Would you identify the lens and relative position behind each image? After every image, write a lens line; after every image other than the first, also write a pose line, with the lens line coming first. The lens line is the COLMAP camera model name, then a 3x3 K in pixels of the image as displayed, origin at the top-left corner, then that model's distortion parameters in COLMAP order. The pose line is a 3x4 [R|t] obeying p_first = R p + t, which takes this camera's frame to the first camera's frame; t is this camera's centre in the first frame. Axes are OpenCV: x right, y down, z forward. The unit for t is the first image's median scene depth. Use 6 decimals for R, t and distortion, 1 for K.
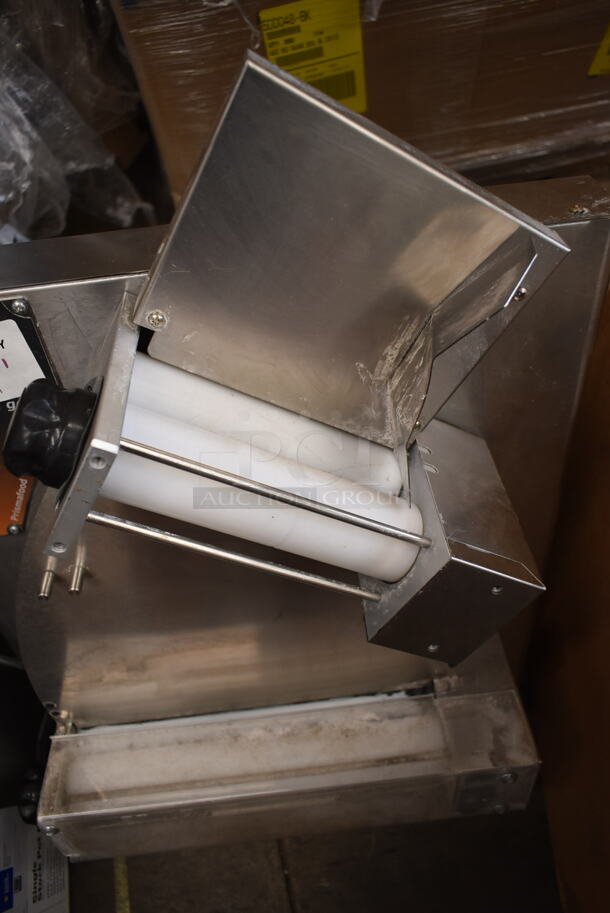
lens RADIAL K [[691.4, 0, 305.0], [0, 691.4, 456.5], [0, 0, 1]] dist [-0.019459, 0.009215]
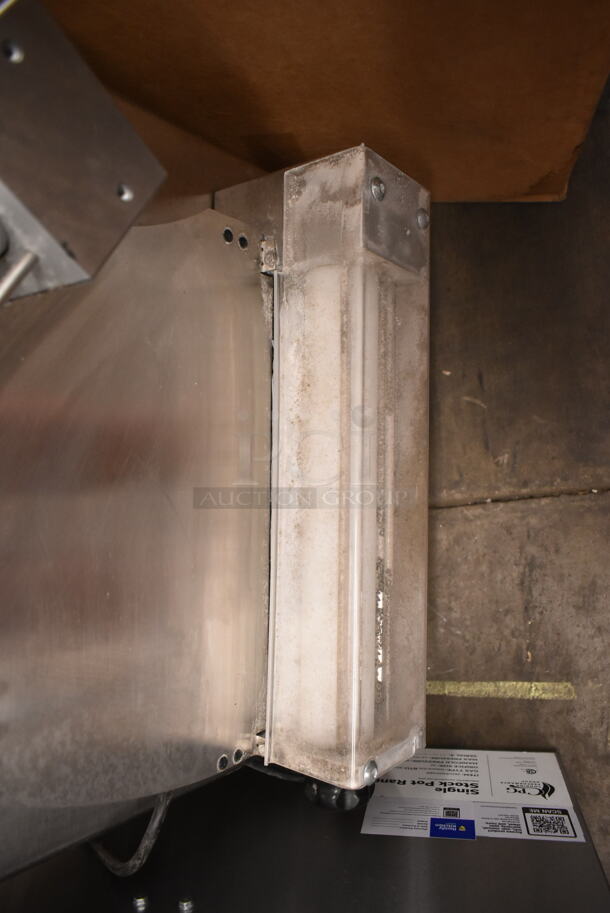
lens RADIAL K [[691.4, 0, 305.0], [0, 691.4, 456.5], [0, 0, 1]] dist [-0.019459, 0.009215]
pose [[0.128389, -0.990375, 0.051716, -0.065157], [0.973174, 0.135855, 0.185679, 0.277236], [-0.190918, 0.026490, 0.981249, 0.236024]]
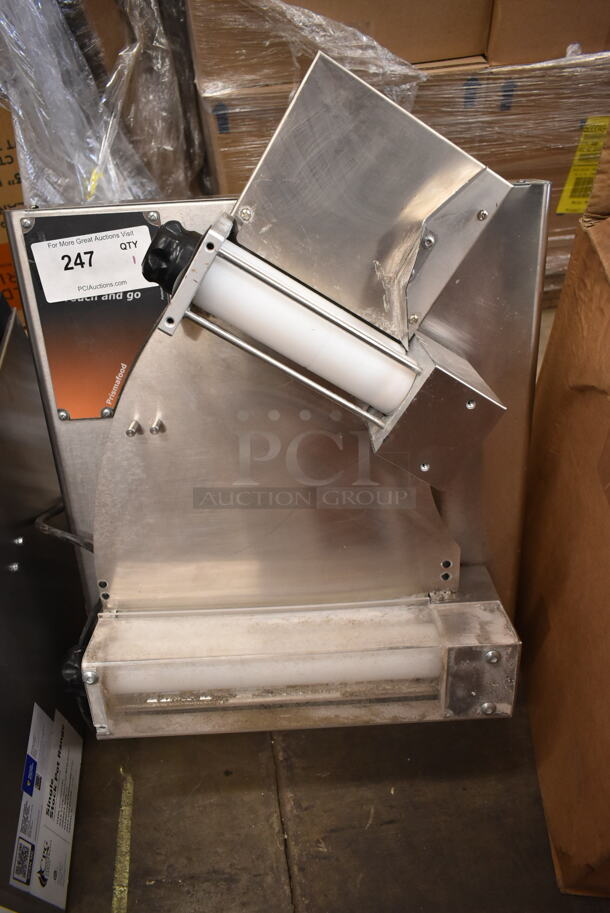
lens RADIAL K [[691.4, 0, 305.0], [0, 691.4, 456.5], [0, 0, 1]] dist [-0.019459, 0.009215]
pose [[0.997784, 0.059941, -0.028883, -0.004029], [-0.065898, 0.950226, -0.304512, 0.518953], [0.009193, 0.305741, 0.952070, -0.200890]]
